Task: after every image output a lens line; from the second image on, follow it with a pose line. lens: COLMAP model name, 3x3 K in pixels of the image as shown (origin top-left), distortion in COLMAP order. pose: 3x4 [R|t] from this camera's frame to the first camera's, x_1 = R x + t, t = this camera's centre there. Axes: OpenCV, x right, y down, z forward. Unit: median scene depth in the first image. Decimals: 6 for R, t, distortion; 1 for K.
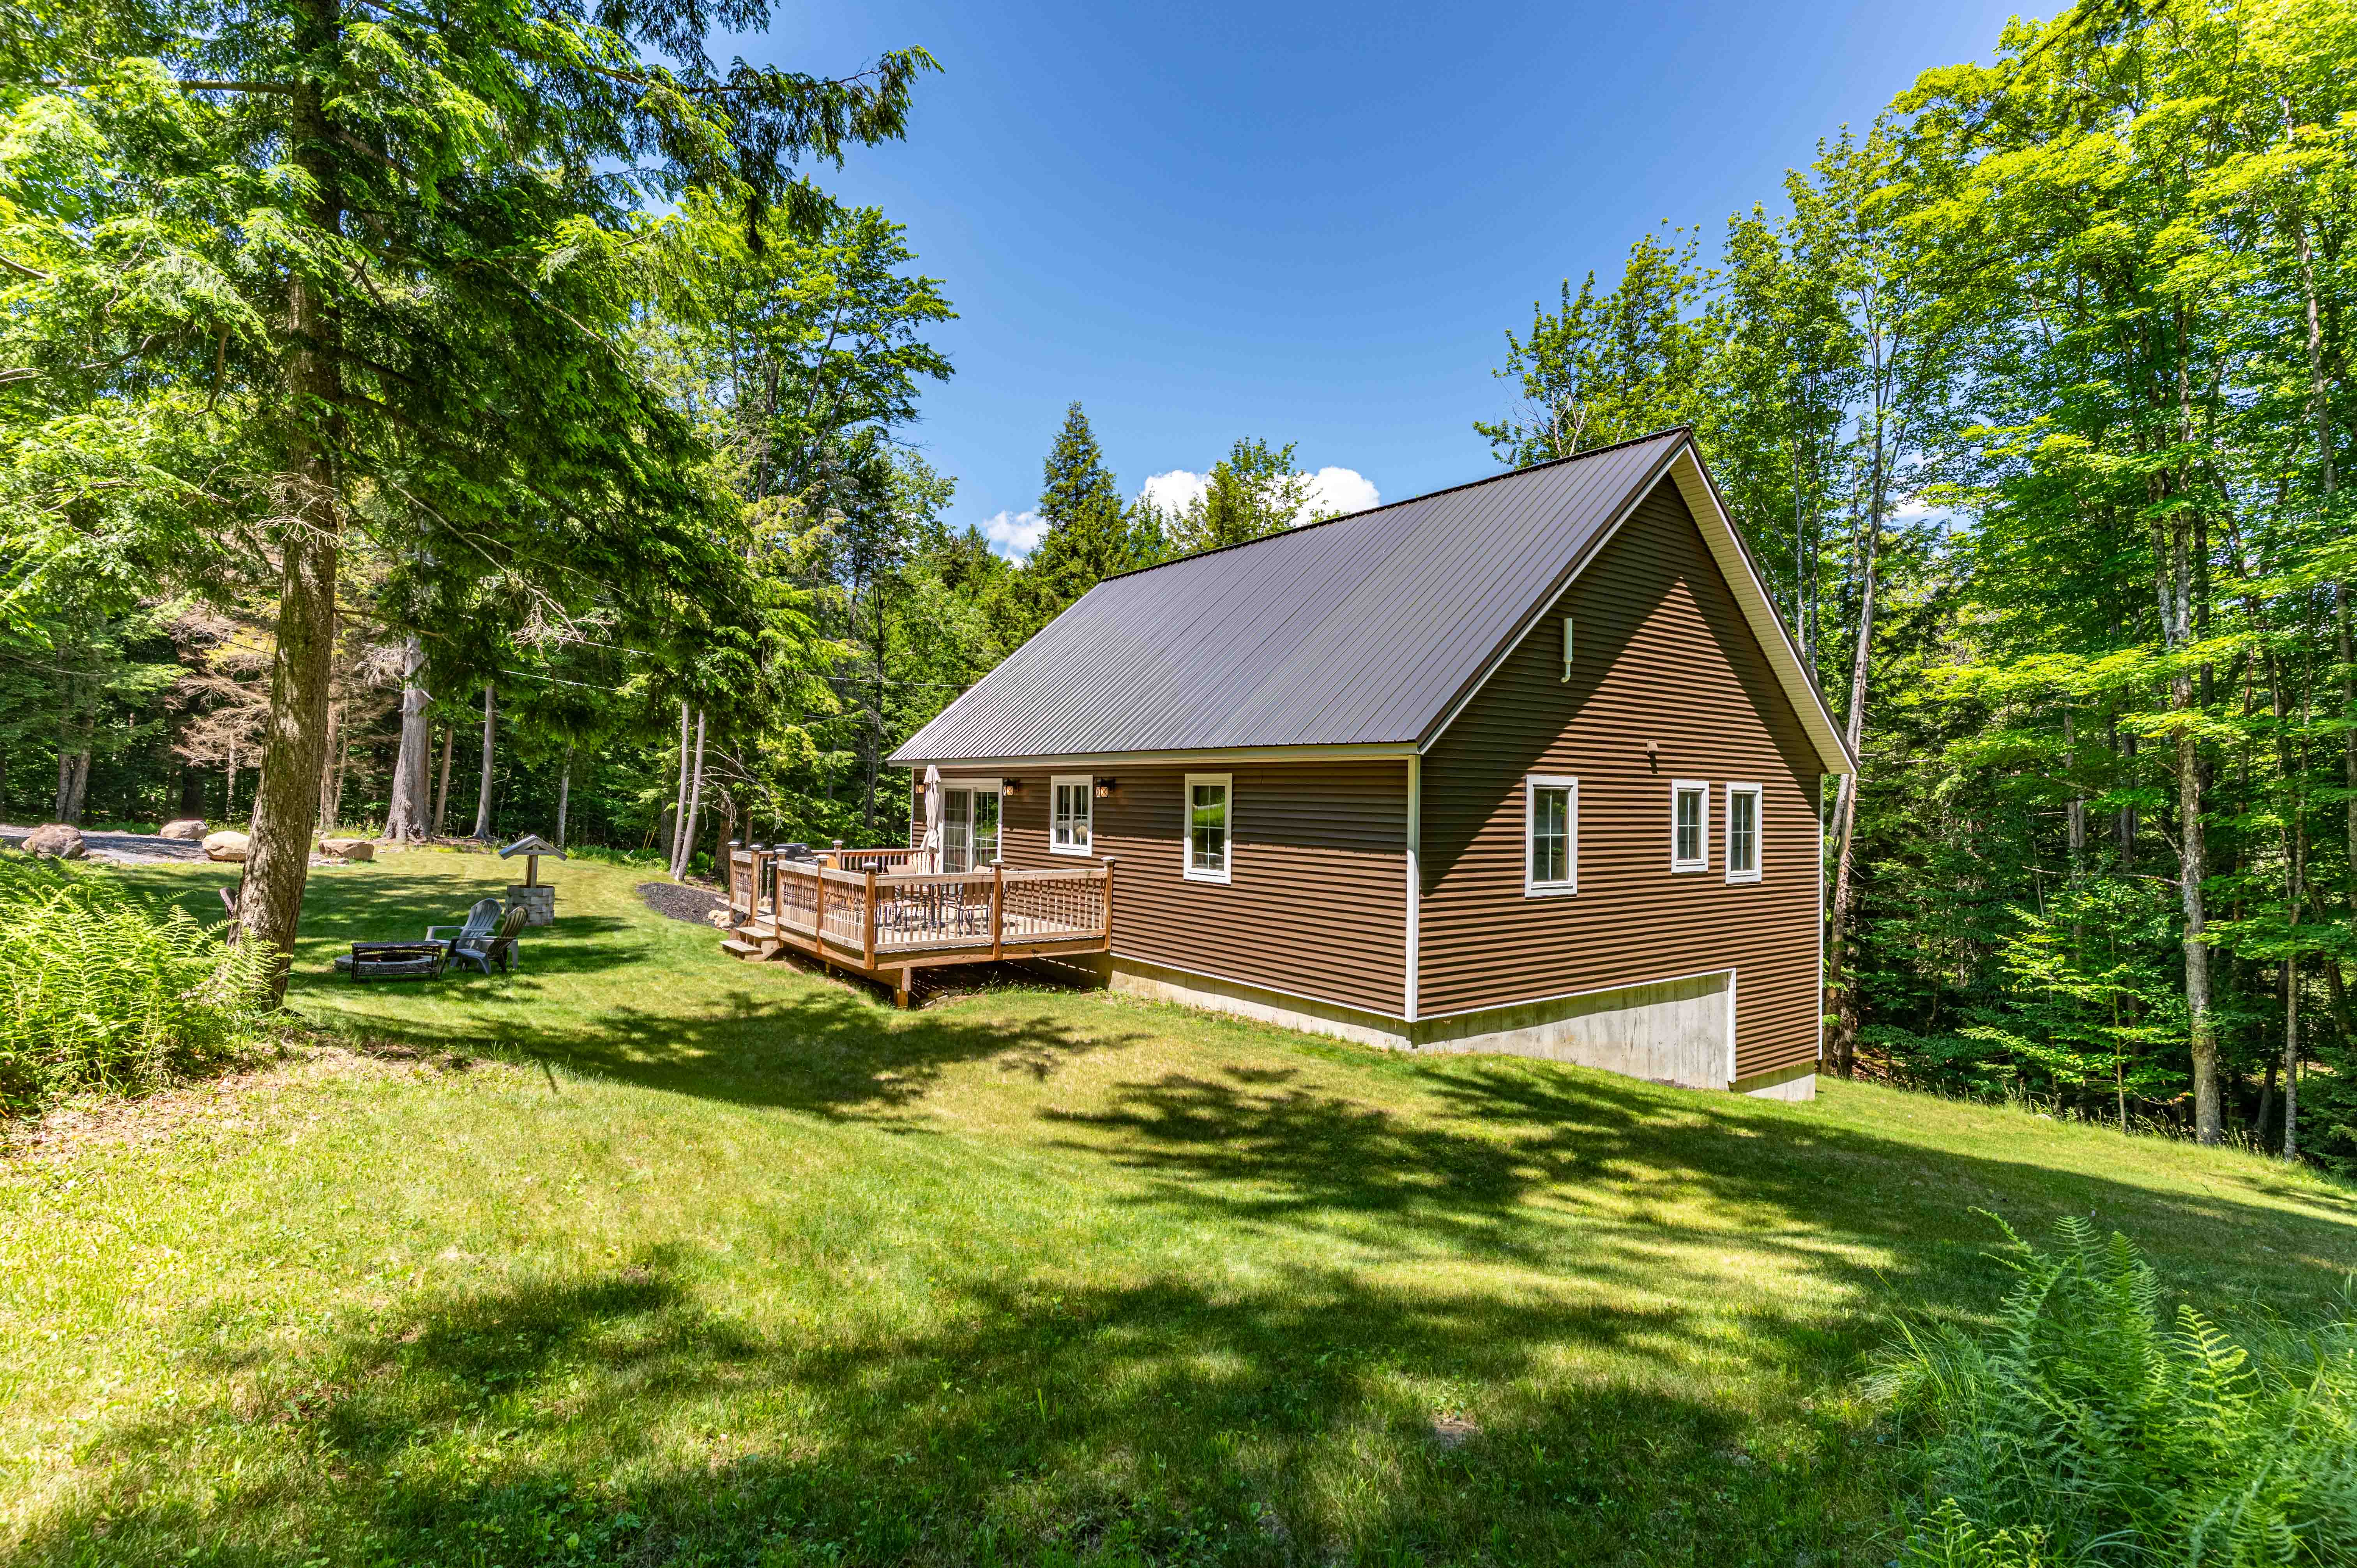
lens RADIAL K [[1151.8, 0, 1180.3], [0, 1151.8, 812.8], [0, 0, 1]] dist [-0.004581, -0.000385]
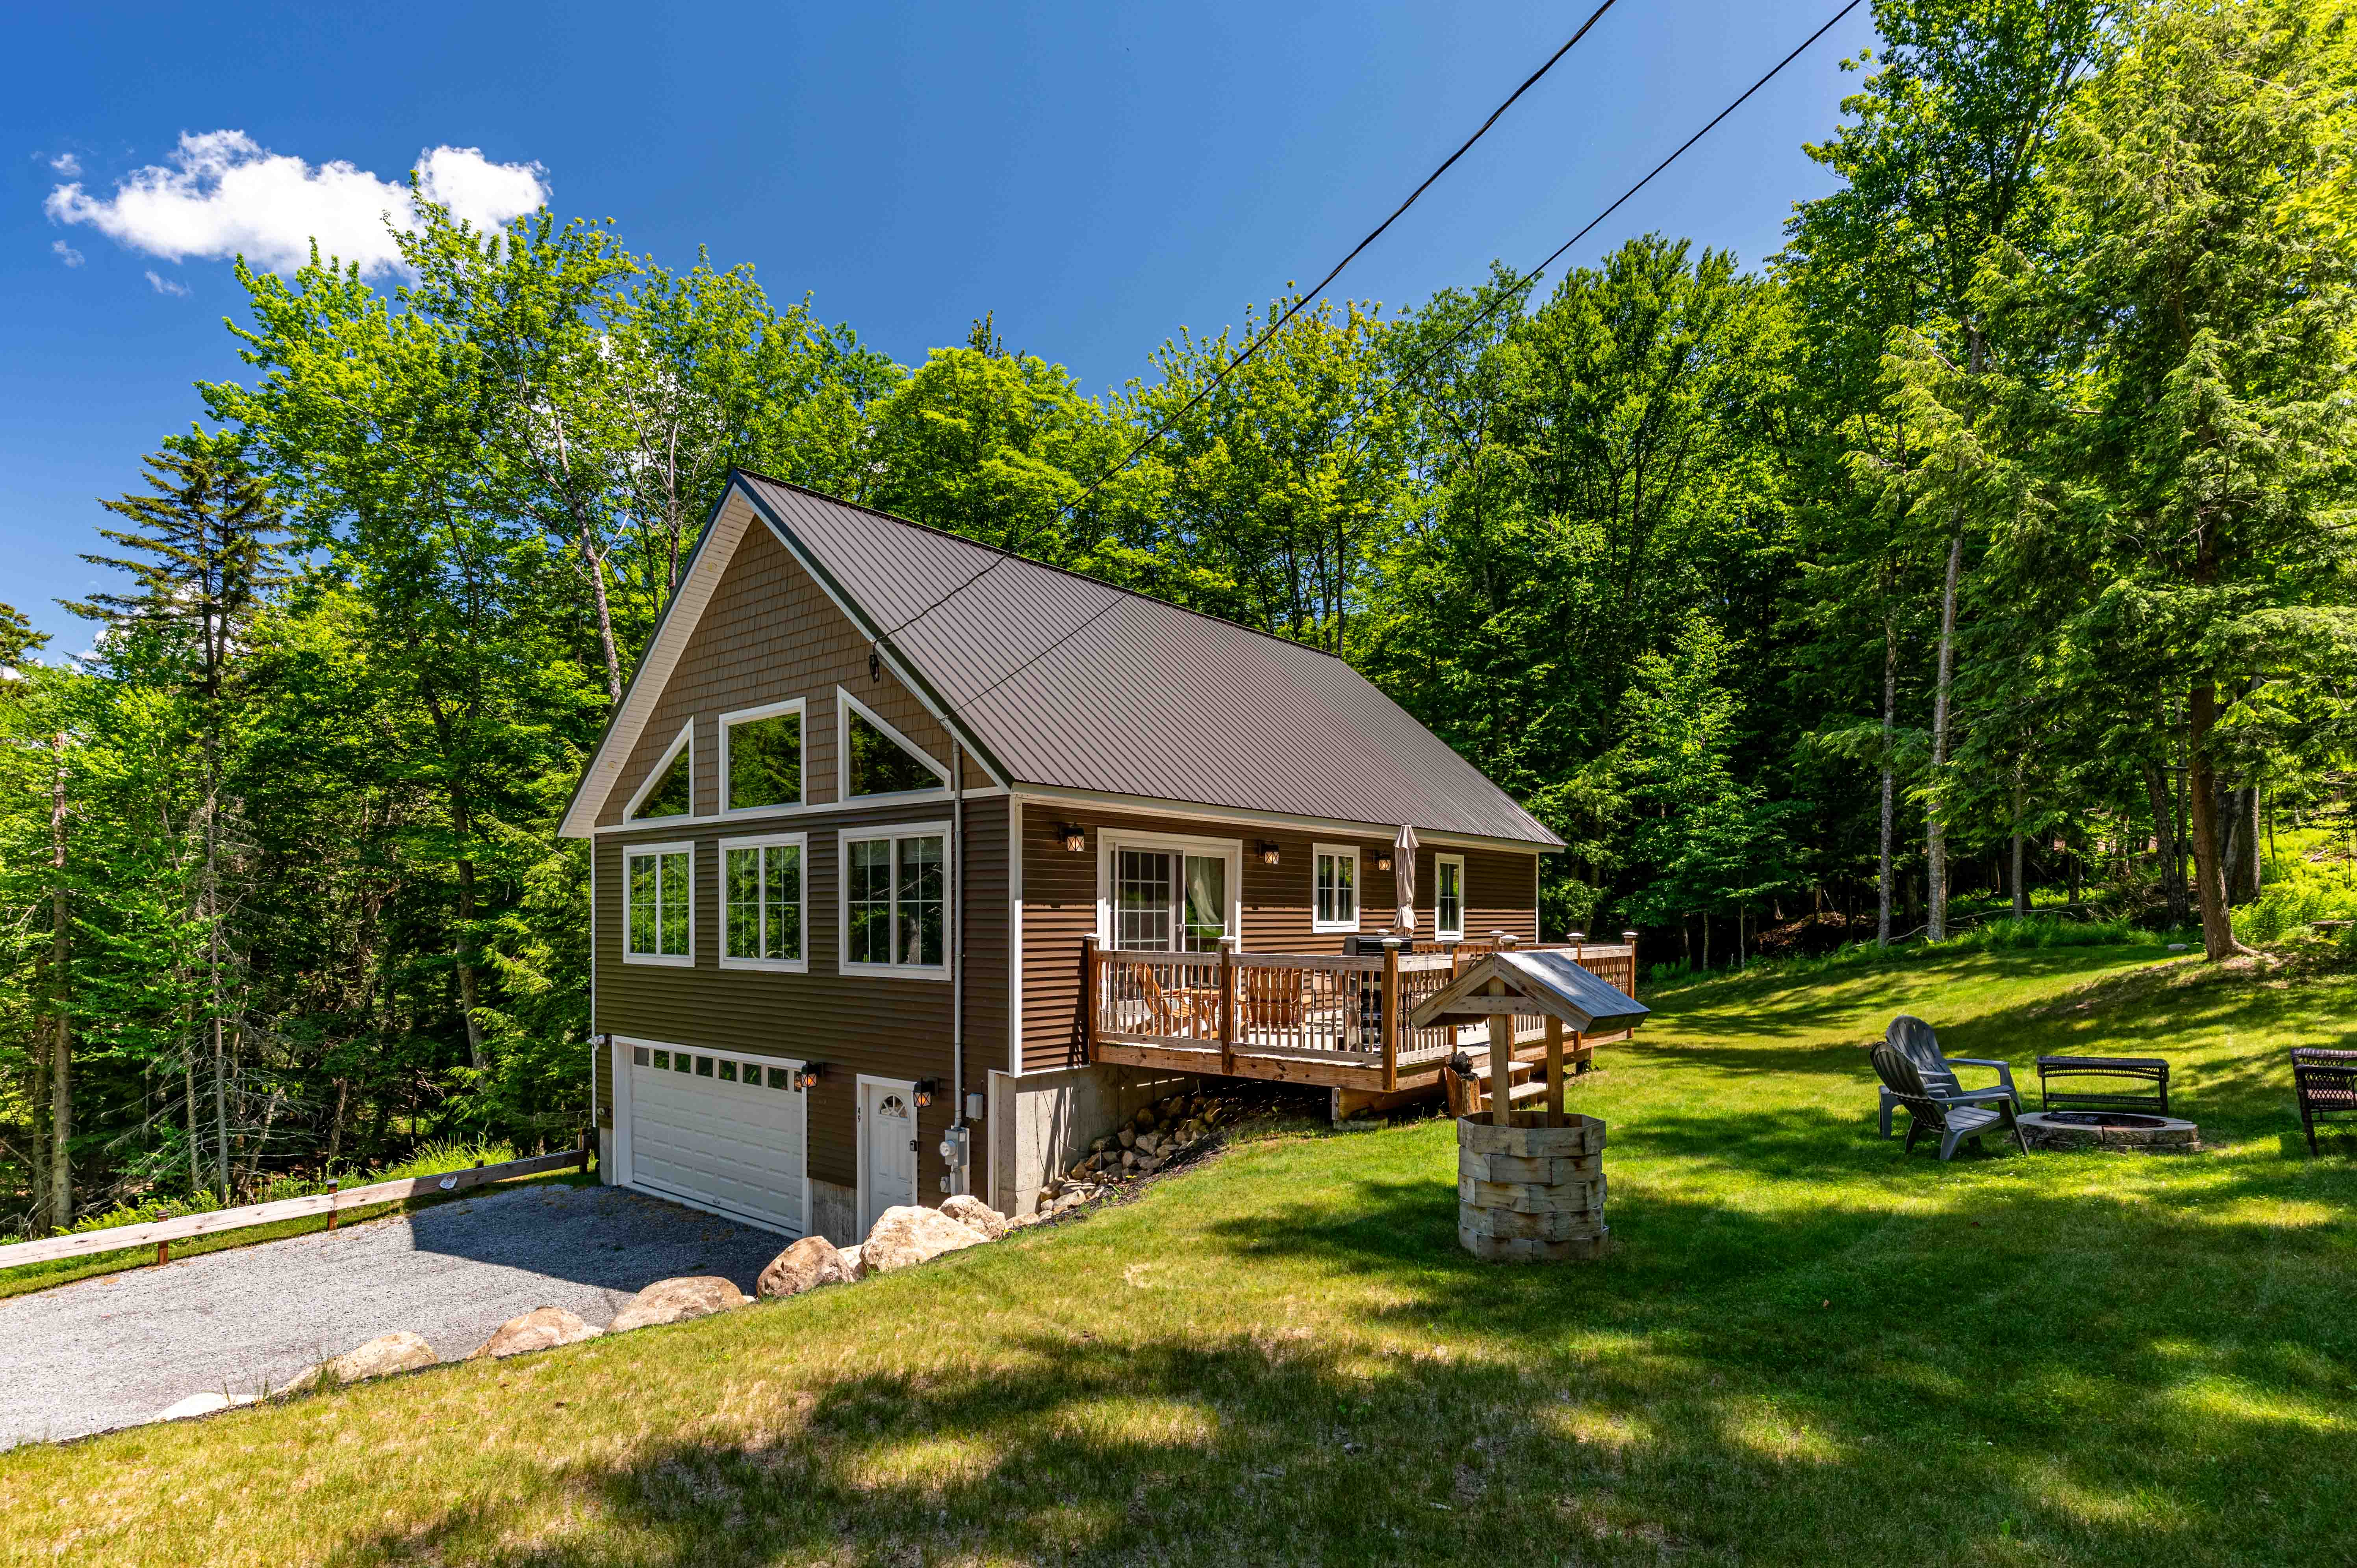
lens RADIAL K [[1157.6, 0, 1186.9], [0, 1157.6, 865.2], [0, 0, 1]] dist [-0.004682, -0.000106]
pose [[-0.236955, -0.005525, 0.971505, -0.496494], [-0.020263, 0.999794, 0.000743, -0.007710], [-0.971309, -0.019510, -0.237018, 0.694635]]
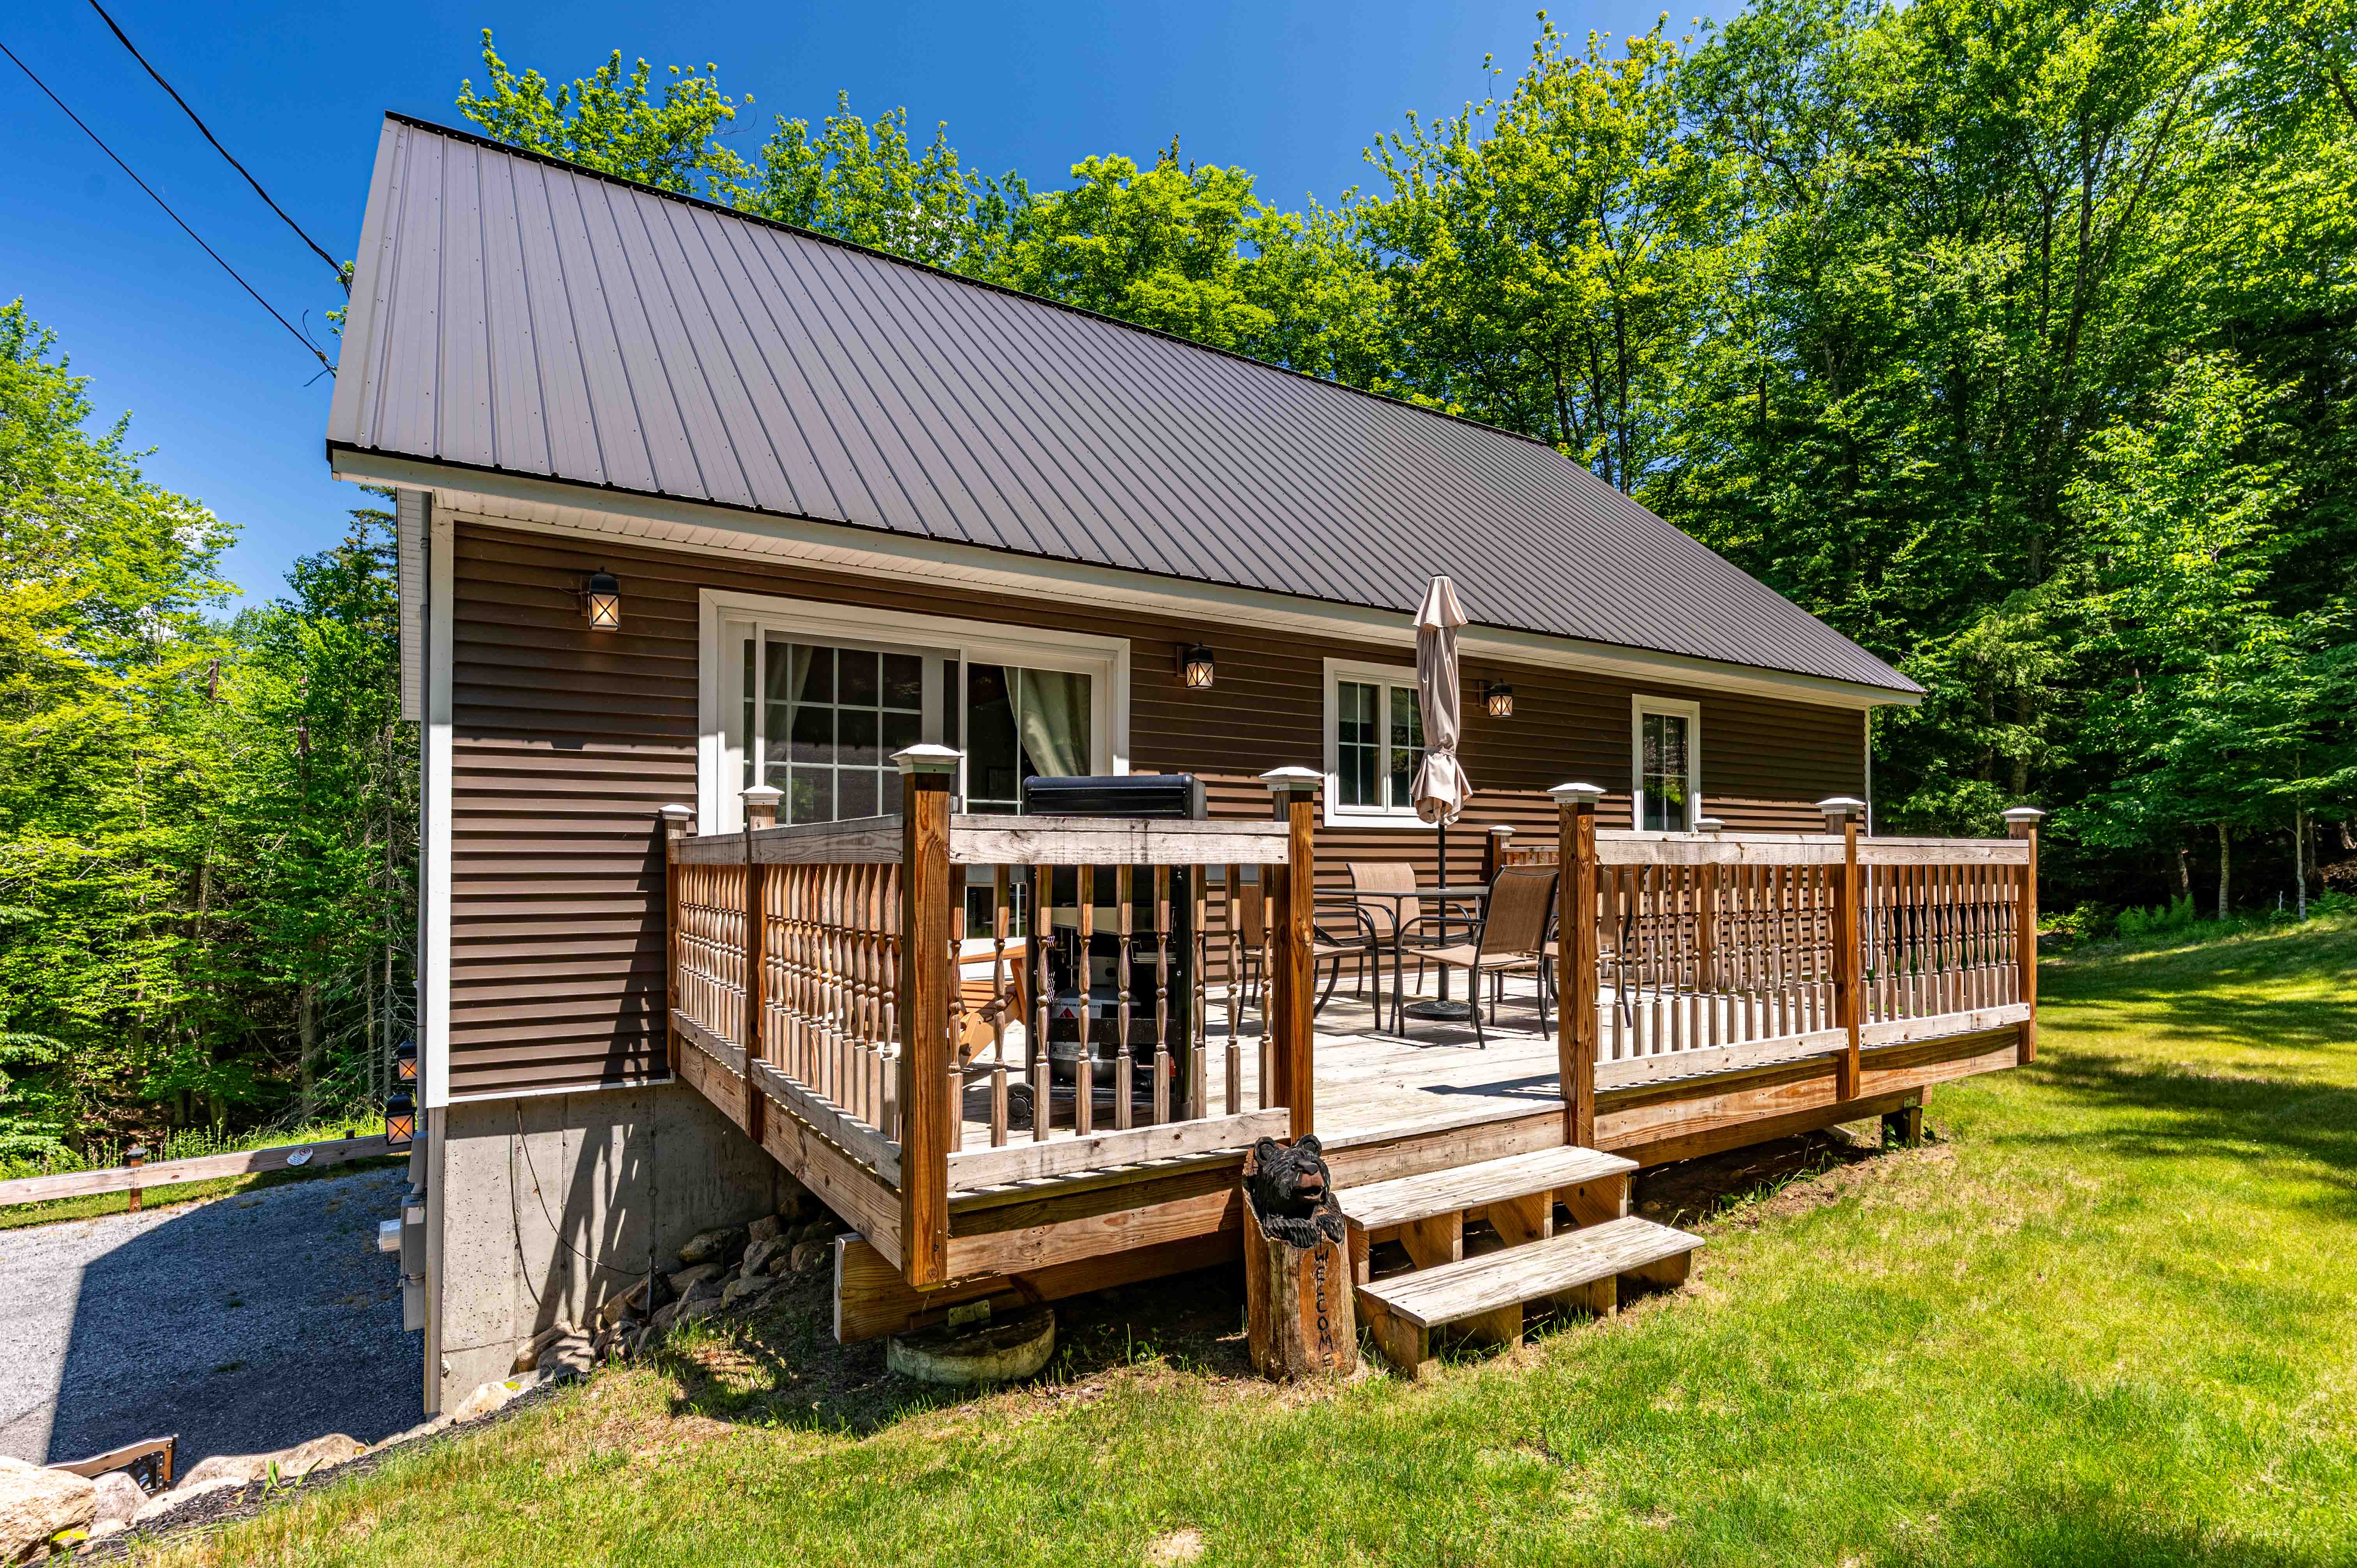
lens RADIAL K [[1137.9, 0, 1182.8], [0, 1137.9, 812.5], [0, 0, 1]] dist [0.003225, 0.000437]
pose [[0.072546, -0.004836, 0.997353, -0.302107], [-0.003940, 0.999979, 0.005135, 0.014477], [-0.997357, -0.004302, 0.072525, 0.548779]]
